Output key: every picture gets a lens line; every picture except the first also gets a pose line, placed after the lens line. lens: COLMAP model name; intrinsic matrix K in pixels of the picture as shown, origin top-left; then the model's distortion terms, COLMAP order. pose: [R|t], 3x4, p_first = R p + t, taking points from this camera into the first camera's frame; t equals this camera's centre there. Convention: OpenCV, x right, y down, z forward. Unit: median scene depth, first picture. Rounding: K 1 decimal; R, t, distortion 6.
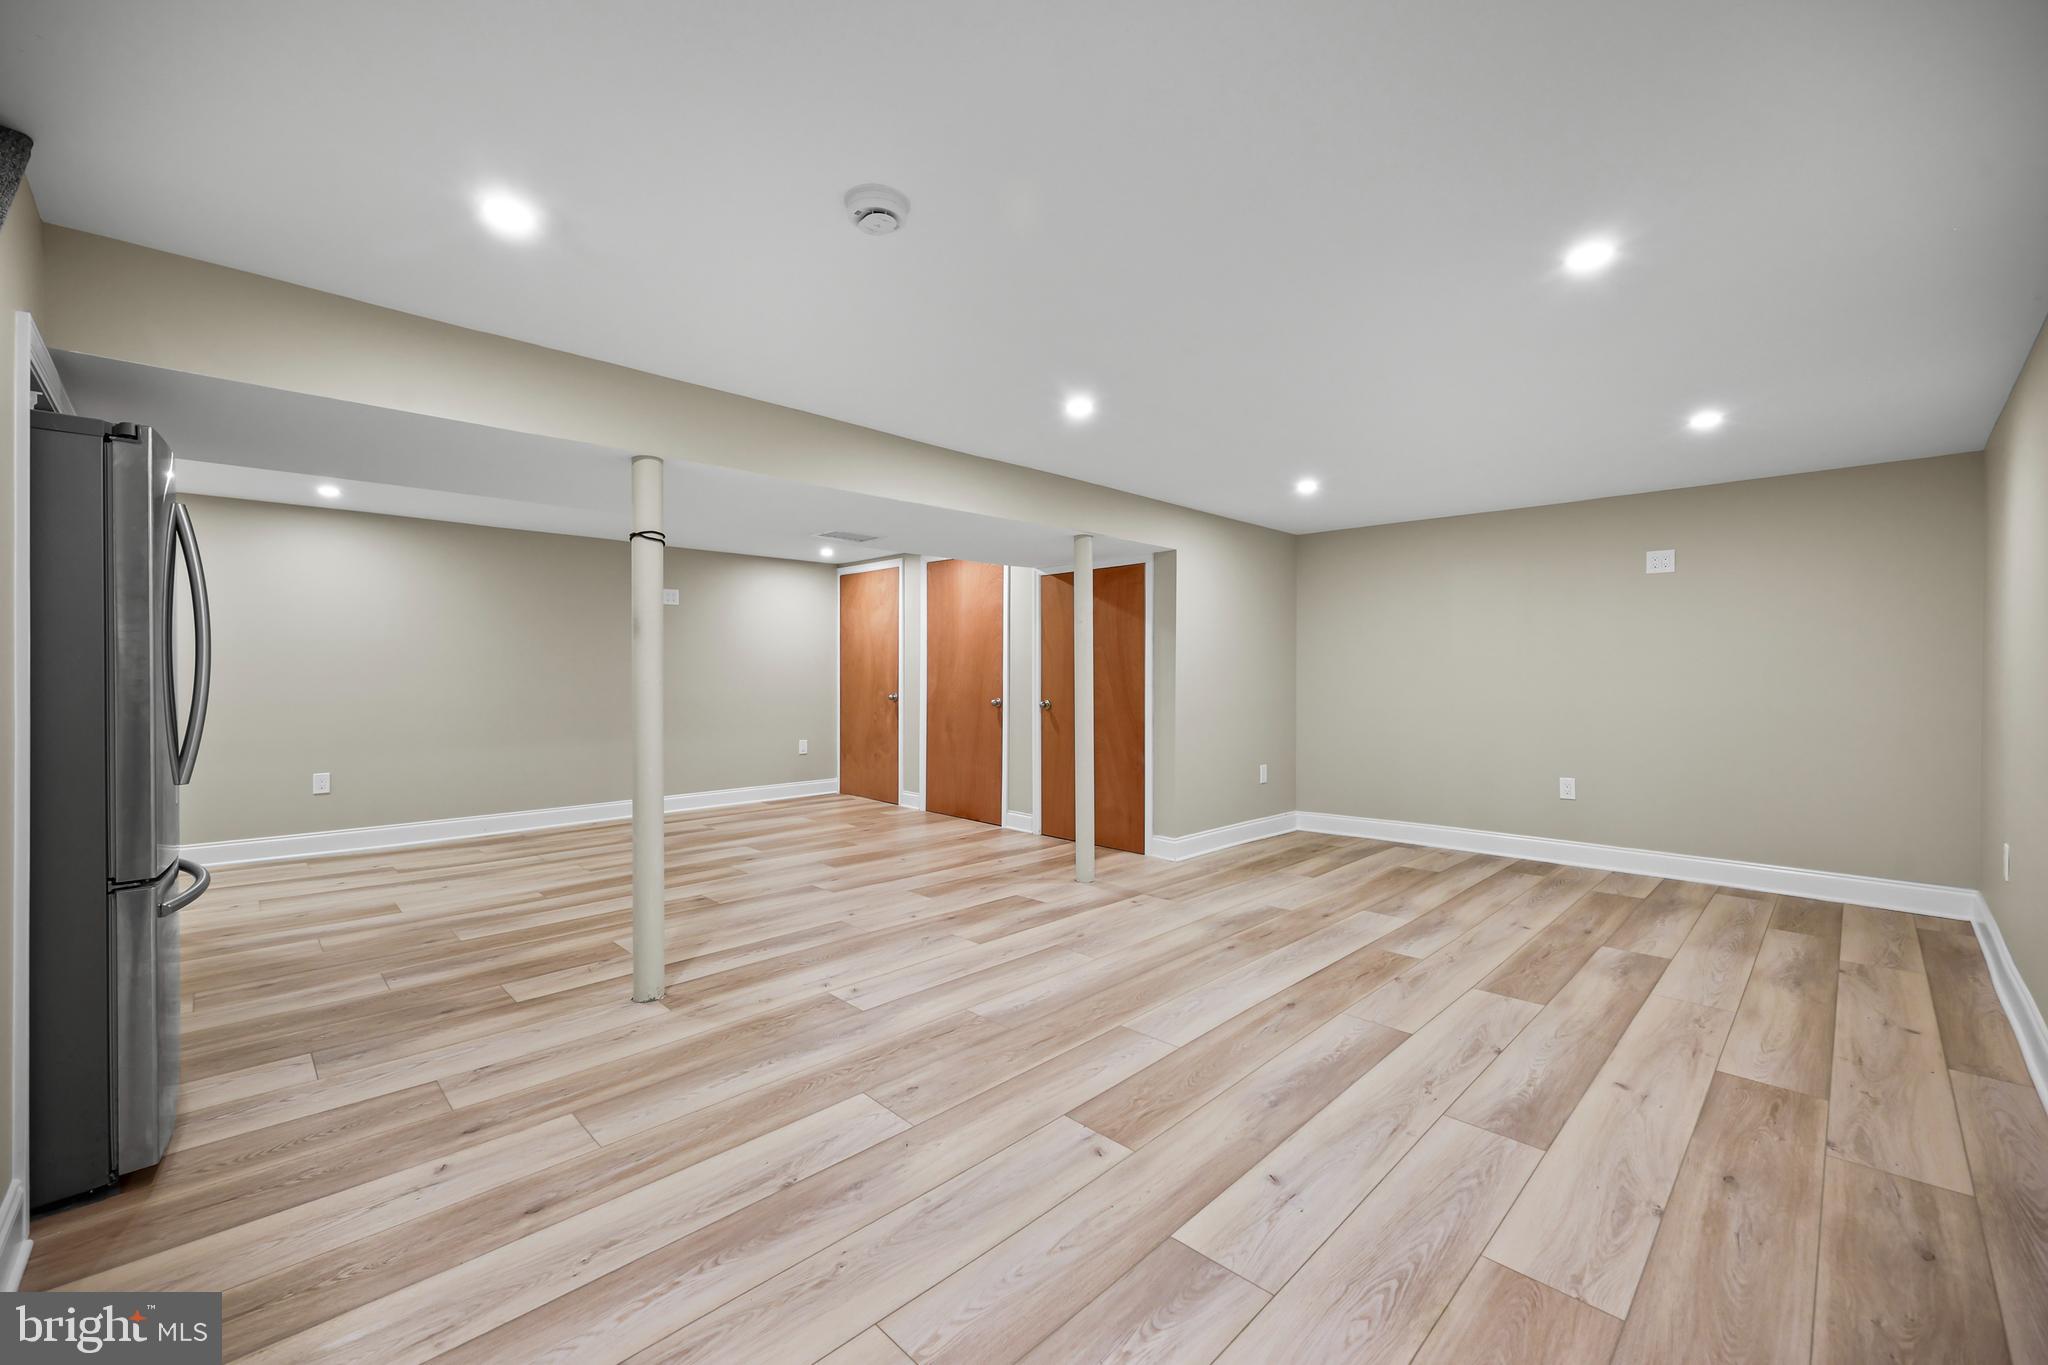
lens RADIAL K [[835.9, 0, 1051.1], [0, 835.9, 719.4], [0, 0, 1]] dist [-0.000052, -0.000051]
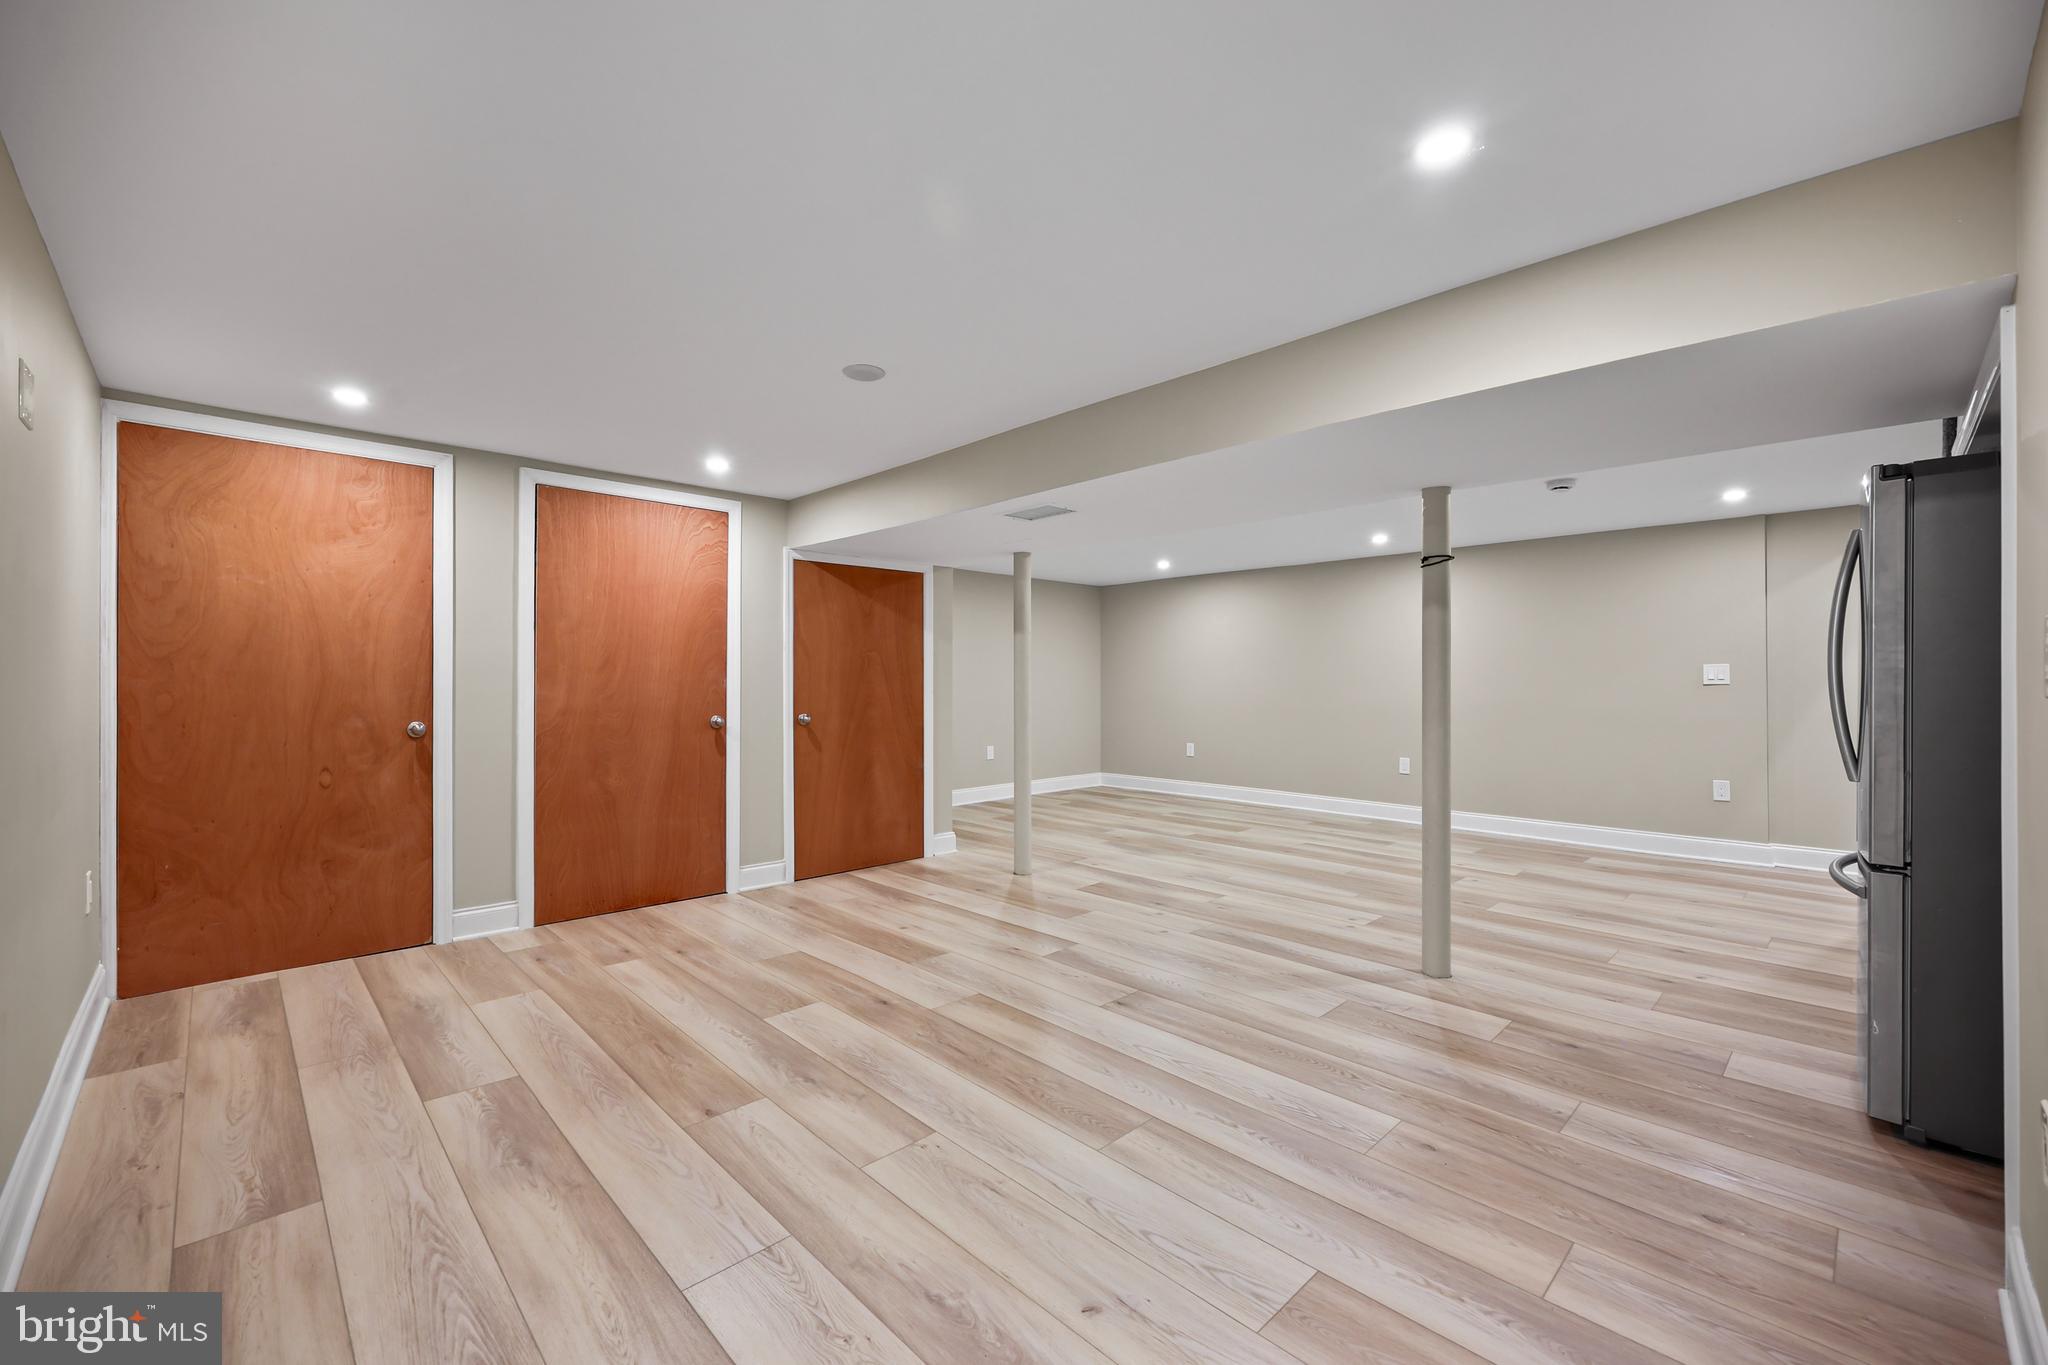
lens RADIAL K [[825.7, 0, 1024.8], [0, 825.7, 679.0], [0, 0, 1]] dist [-0.000039, -0.000021]
pose [[0.021170, 0.001349, 0.999775, -1.287251], [0.055253, 0.998469, -0.002517, -0.066325], [-0.998248, 0.055294, 0.021063, 1.220898]]
